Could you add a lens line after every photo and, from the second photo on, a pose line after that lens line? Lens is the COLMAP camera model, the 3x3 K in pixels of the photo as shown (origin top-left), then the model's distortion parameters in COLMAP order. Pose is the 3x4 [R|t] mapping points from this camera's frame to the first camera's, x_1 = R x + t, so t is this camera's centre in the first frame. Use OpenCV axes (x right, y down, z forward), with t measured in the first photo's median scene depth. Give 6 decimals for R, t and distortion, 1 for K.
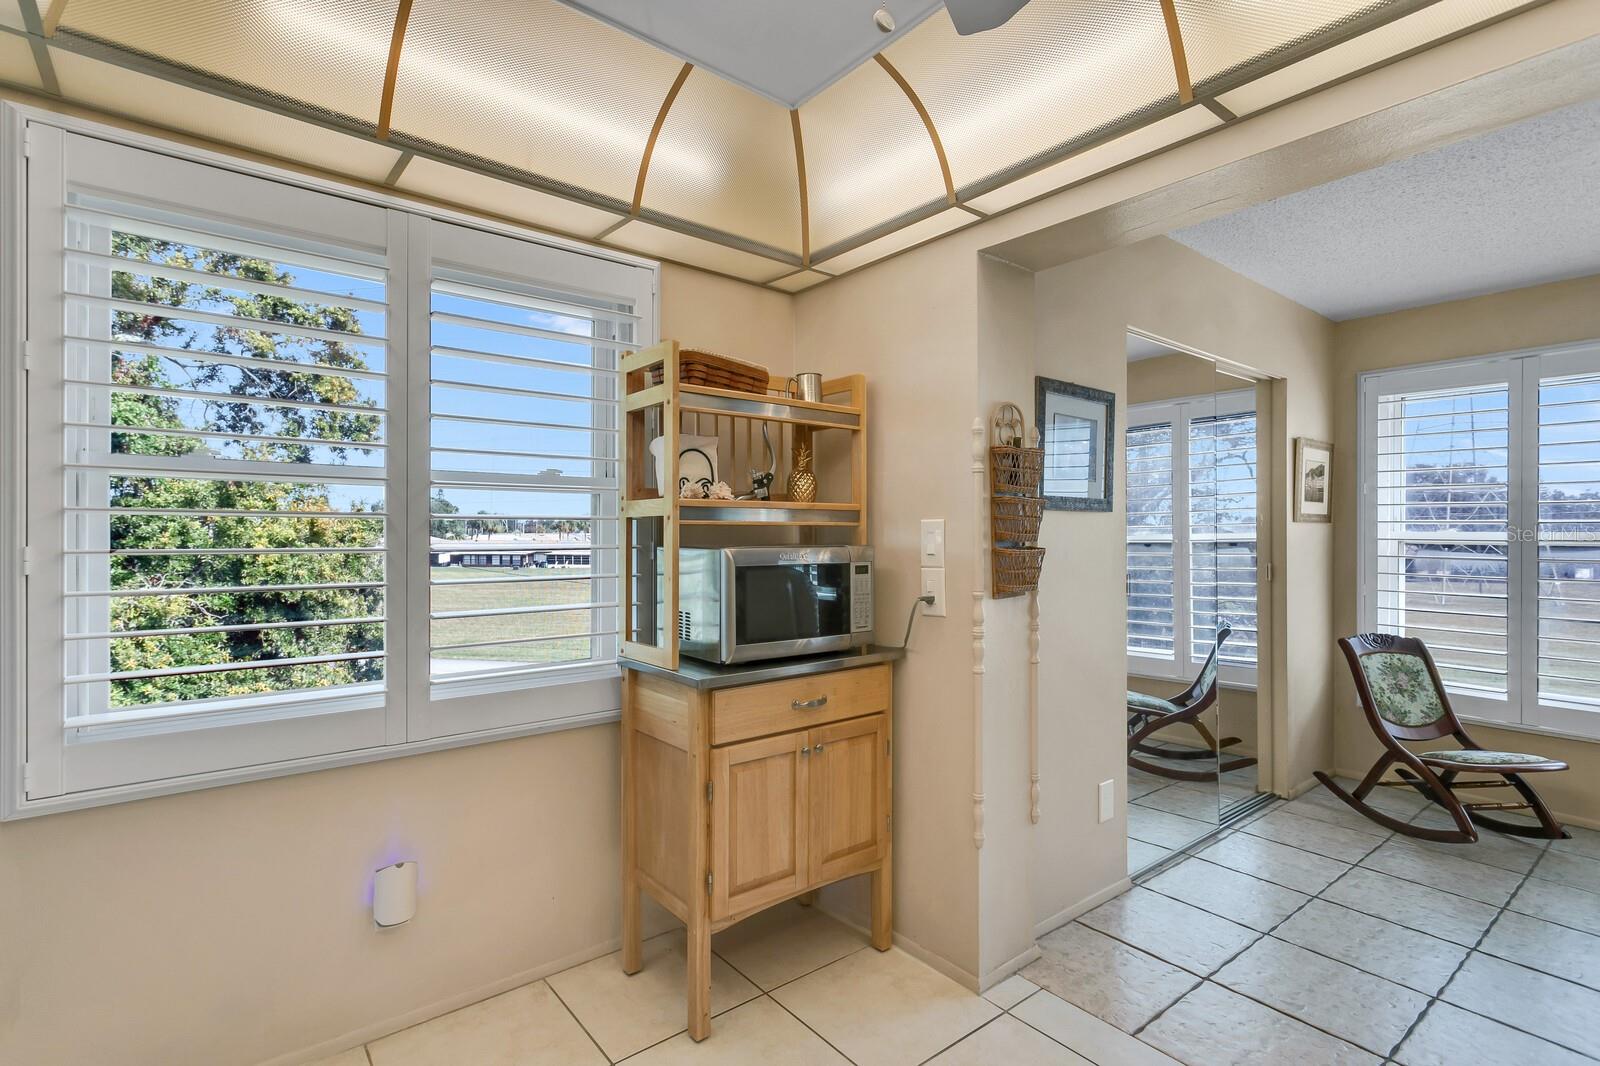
lens RADIAL K [[783.5, 0, 779.2], [0, 783.5, 529.7], [0, 0, 1]] dist [0.000275, 0.001065]
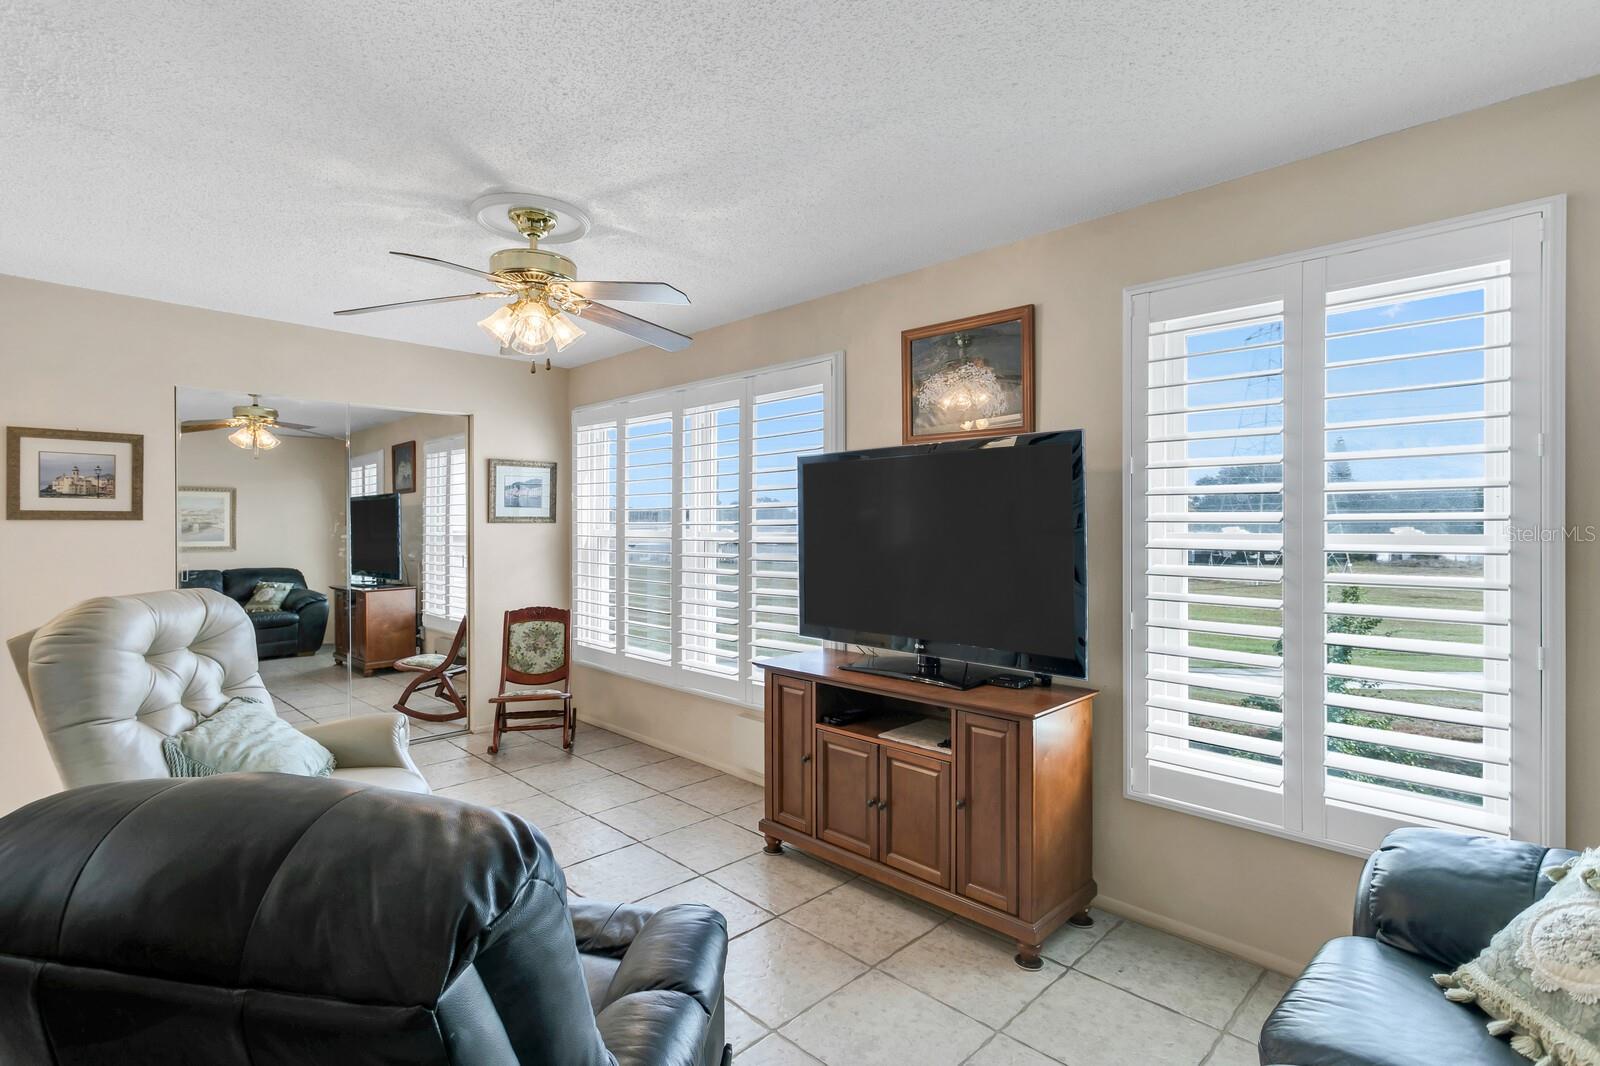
lens RADIAL K [[771.9, 0, 799.9], [0, 771.9, 526.0], [0, 0, 1]] dist [-0.000808, 0.000154]
pose [[0.991892, 0.002969, 0.127046, 1.061716], [-0.002507, 0.999990, -0.003799, -0.000078], [-0.127056, 0.003450, 0.991890, -0.362531]]
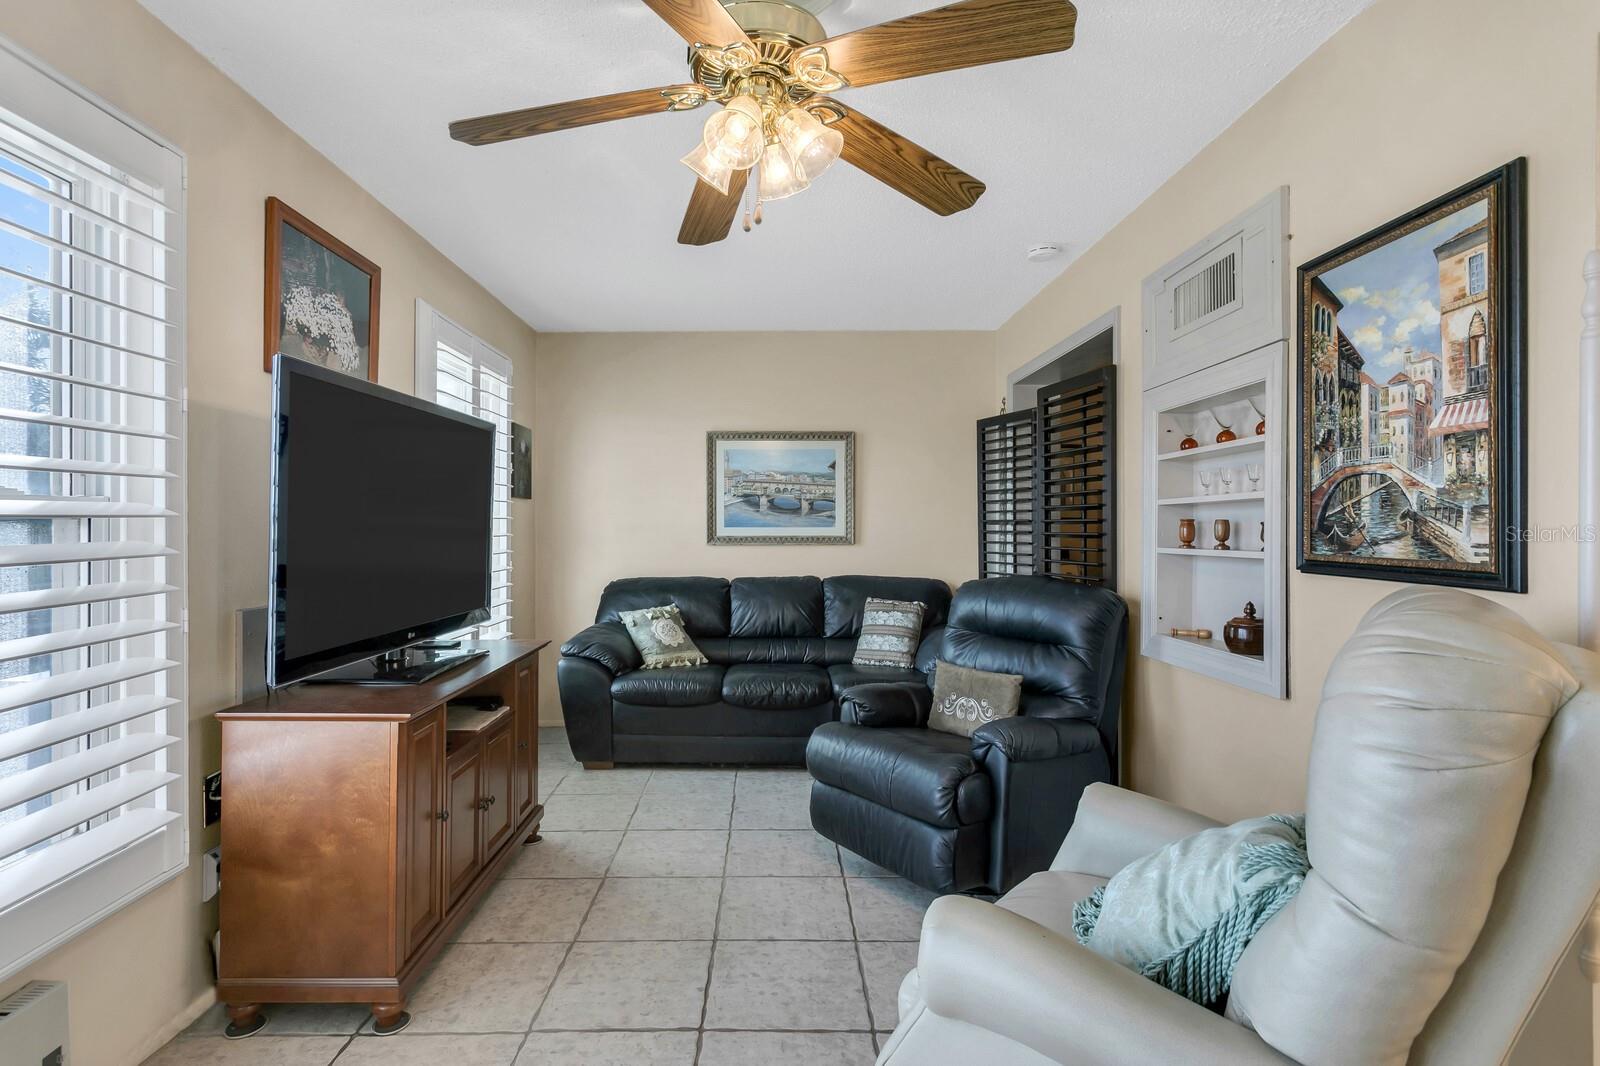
lens RADIAL K [[788.5, 0, 789.8], [0, 788.5, 523.2], [0, 0, 1]] dist [-0.000580, 0.000770]
pose [[-0.799048, 0.005160, 0.601245, 0.603939], [0.007581, 0.999970, 0.001494, 0.025084], [-0.601219, 0.005752, -0.799064, 0.771999]]
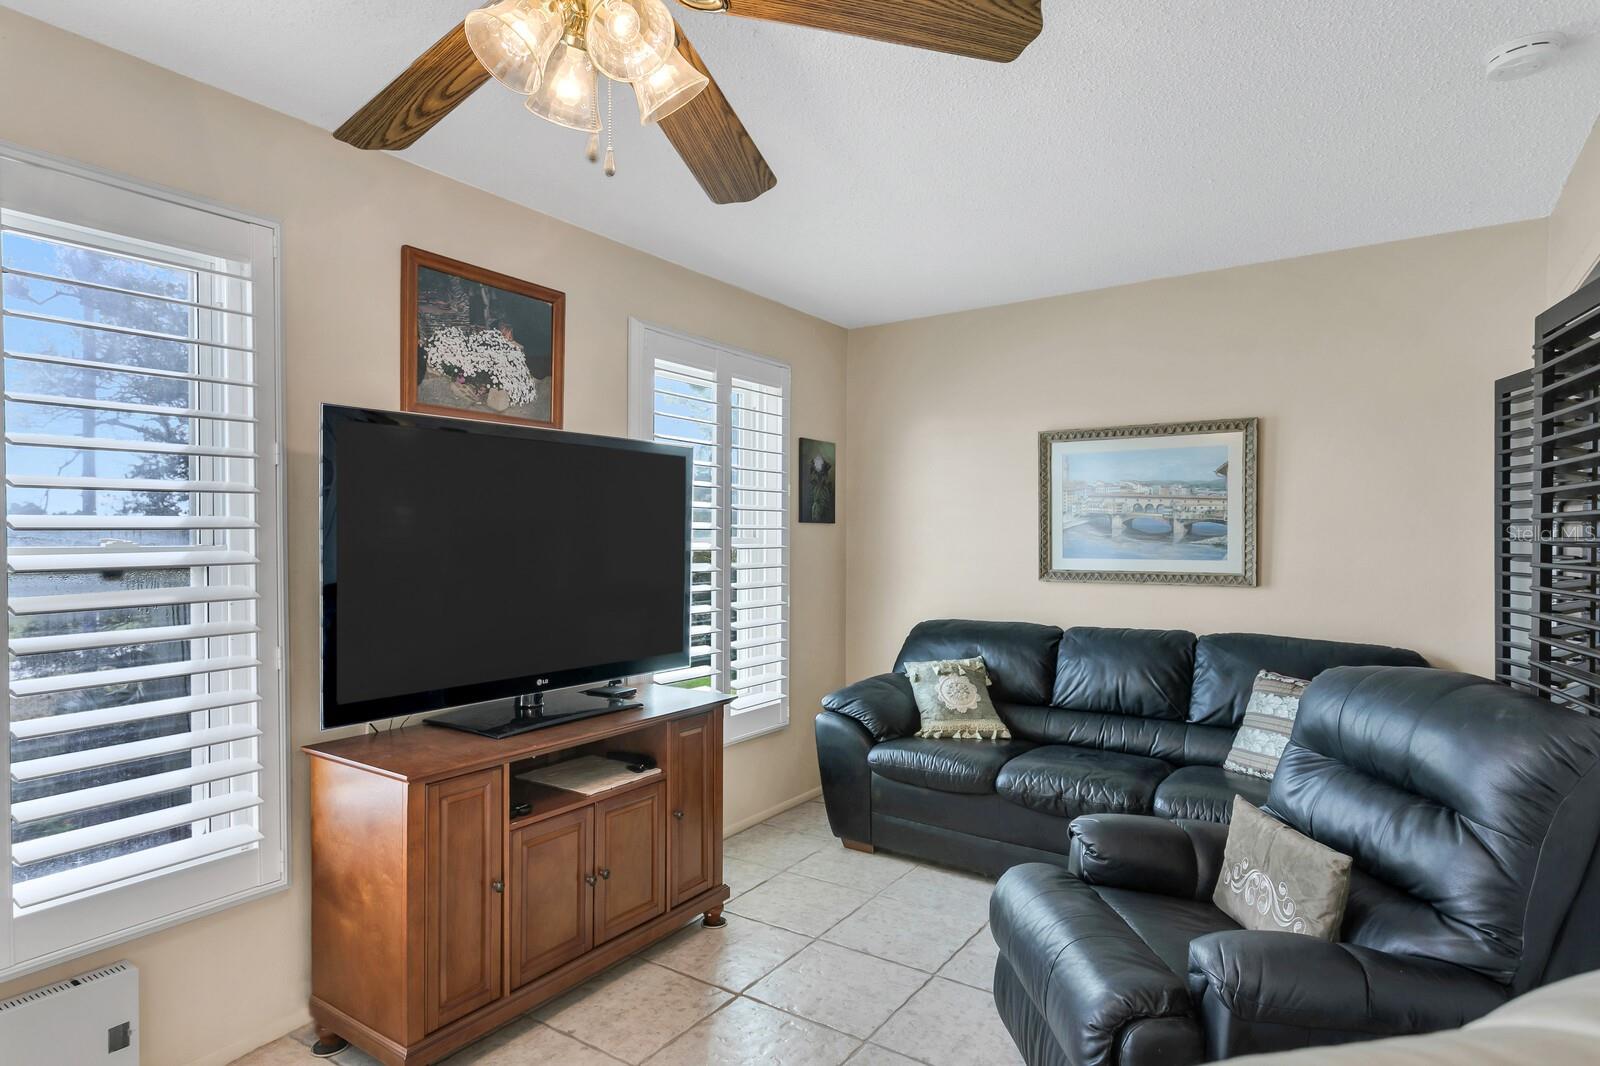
lens RADIAL K [[888.0, 0, 781.5], [0, 888.0, 551.7], [0, 0, 1]] dist [-0.001084, 0.001057]
pose [[-0.298316, -0.013440, 0.954372, 0.526464], [0.007769, 0.999834, 0.016509, 0.003590], [-0.954435, 0.012339, -0.298162, 0.448246]]
